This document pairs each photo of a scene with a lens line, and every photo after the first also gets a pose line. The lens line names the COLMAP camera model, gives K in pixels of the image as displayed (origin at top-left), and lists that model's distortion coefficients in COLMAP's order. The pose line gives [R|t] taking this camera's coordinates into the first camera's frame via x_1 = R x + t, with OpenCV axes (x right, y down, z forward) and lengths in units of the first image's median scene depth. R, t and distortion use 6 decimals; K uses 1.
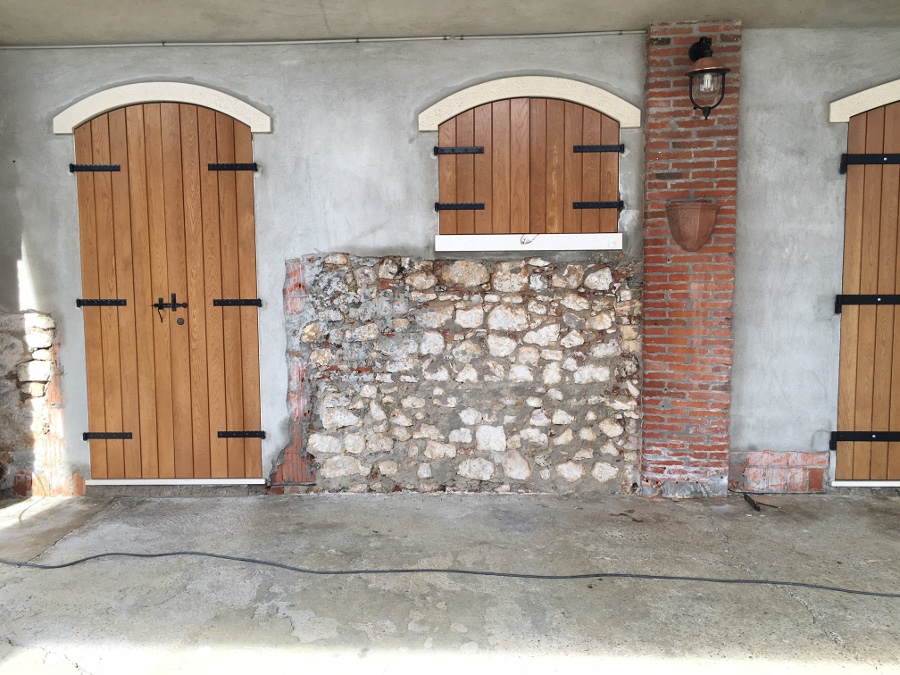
lens RADIAL K [[755.9, 0, 450.0], [0, 755.9, 338.3], [0, 0, 1]] dist [0.073120, -0.093137]
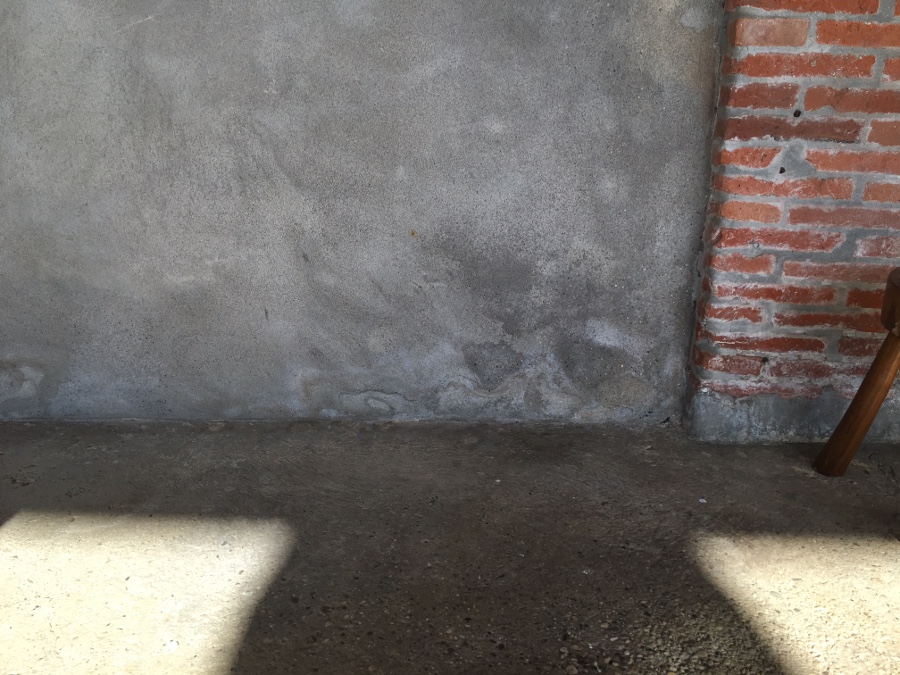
lens RADIAL K [[755.9, 0, 448.0], [0, 755.9, 337.6], [0, 0, 1]] dist [0.073120, -0.093137]
pose [[0.999766, 0.001415, -0.021604, 0.151129], [0.003892, 0.969852, 0.243663, 0.079298], [0.021297, -0.243690, 0.969619, 0.678948]]
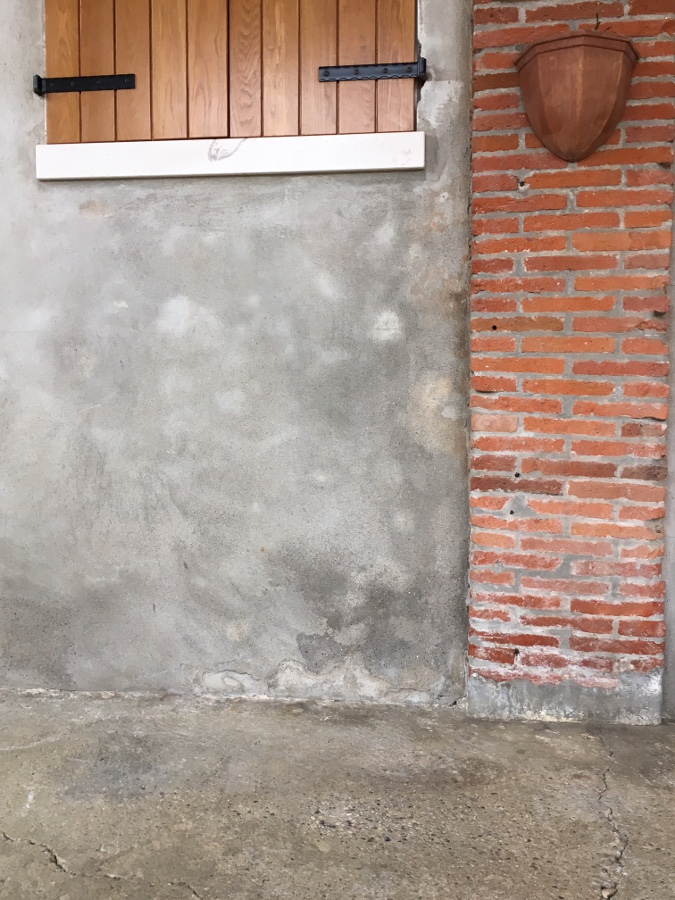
lens RADIAL K [[875.4, 0, 343.4], [0, 875.4, 444.3], [0, 0, 1]] dist [0.053781, 0.000000]
pose [[0.995198, 0.014236, -0.096840, 0.231501], [-0.019379, 0.998439, -0.052380, 0.078613], [0.095943, 0.054005, 0.993921, 0.473771]]
